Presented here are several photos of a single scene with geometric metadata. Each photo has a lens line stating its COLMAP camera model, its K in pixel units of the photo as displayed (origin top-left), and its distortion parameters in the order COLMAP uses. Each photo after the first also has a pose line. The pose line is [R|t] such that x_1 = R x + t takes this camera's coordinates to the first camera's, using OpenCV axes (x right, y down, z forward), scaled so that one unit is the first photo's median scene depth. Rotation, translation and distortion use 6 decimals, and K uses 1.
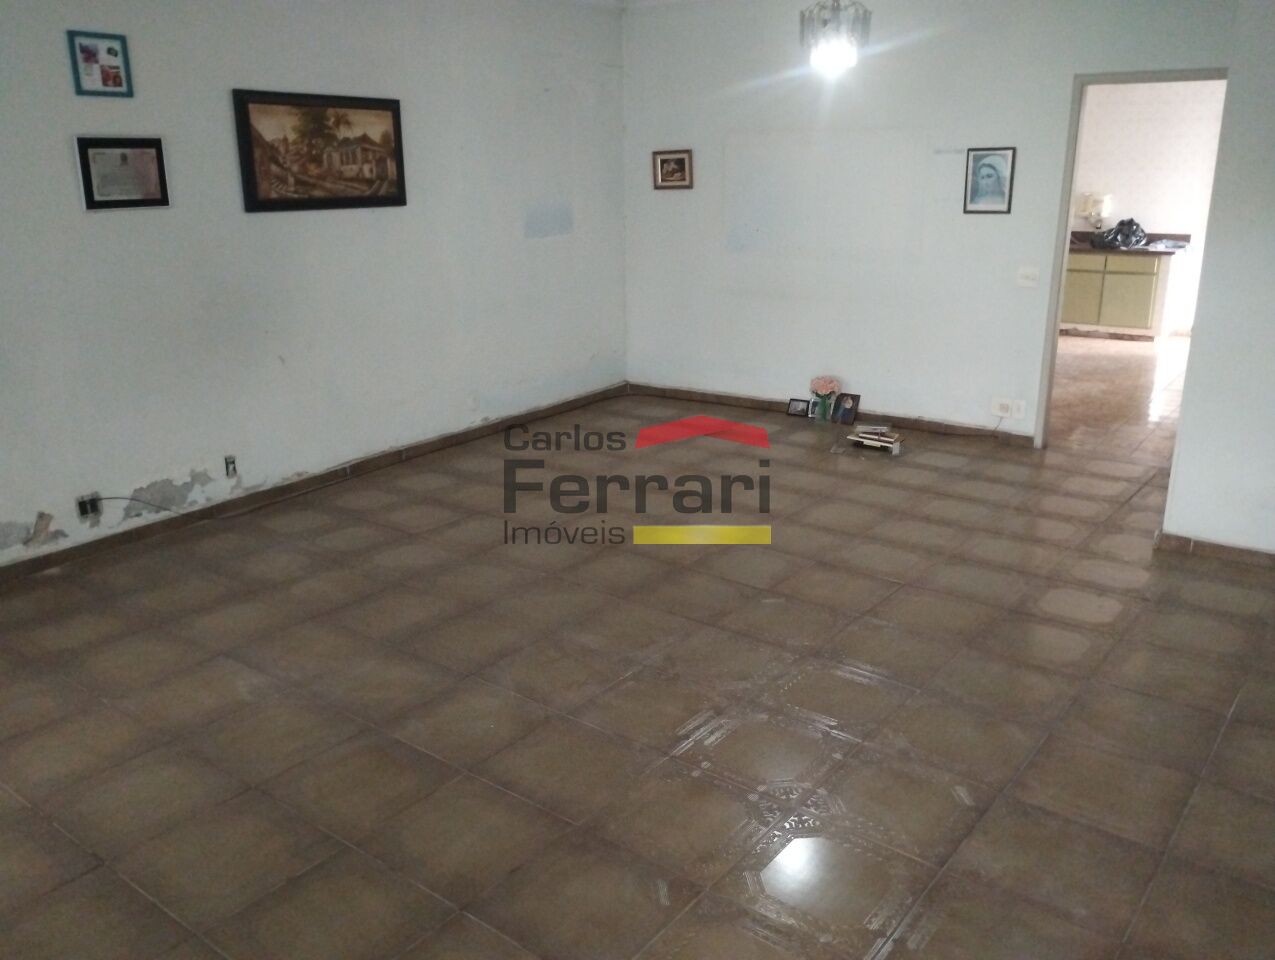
lens RADIAL K [[1051.9, 0, 639.0], [0, 1051.9, 482.6], [0, 0, 1]] dist [0.008425, -0.006584]
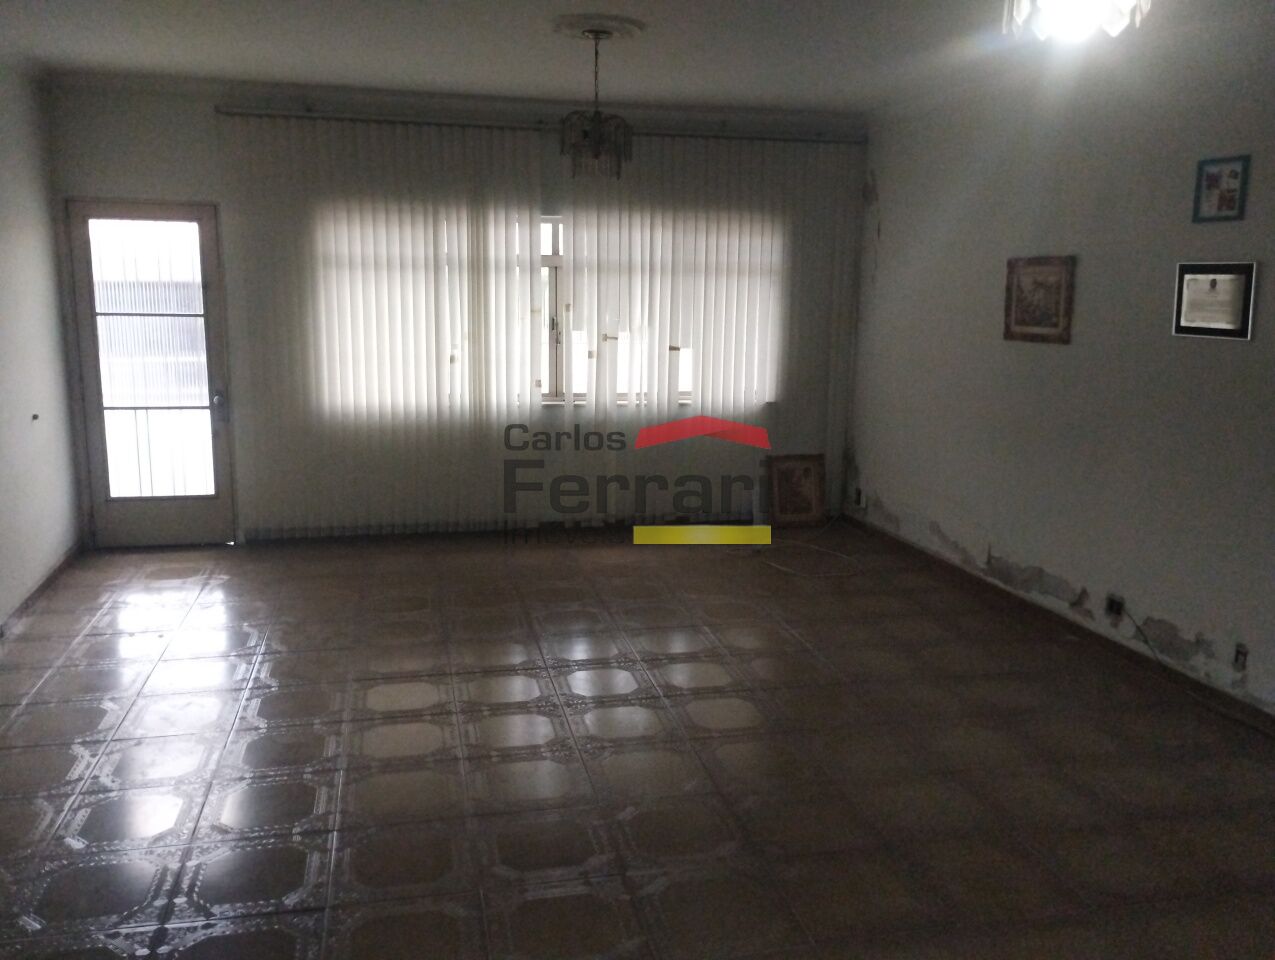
lens RADIAL K [[1051.9, 0, 633.9], [0, 1051.9, 473.2], [0, 0, 1]] dist [0.008425, -0.006584]
pose [[-0.636143, 0.134417, -0.759773, 0.575694], [-0.239176, 0.901849, 0.359809, -0.369784], [0.733565, 0.410609, -0.541556, 1.197393]]
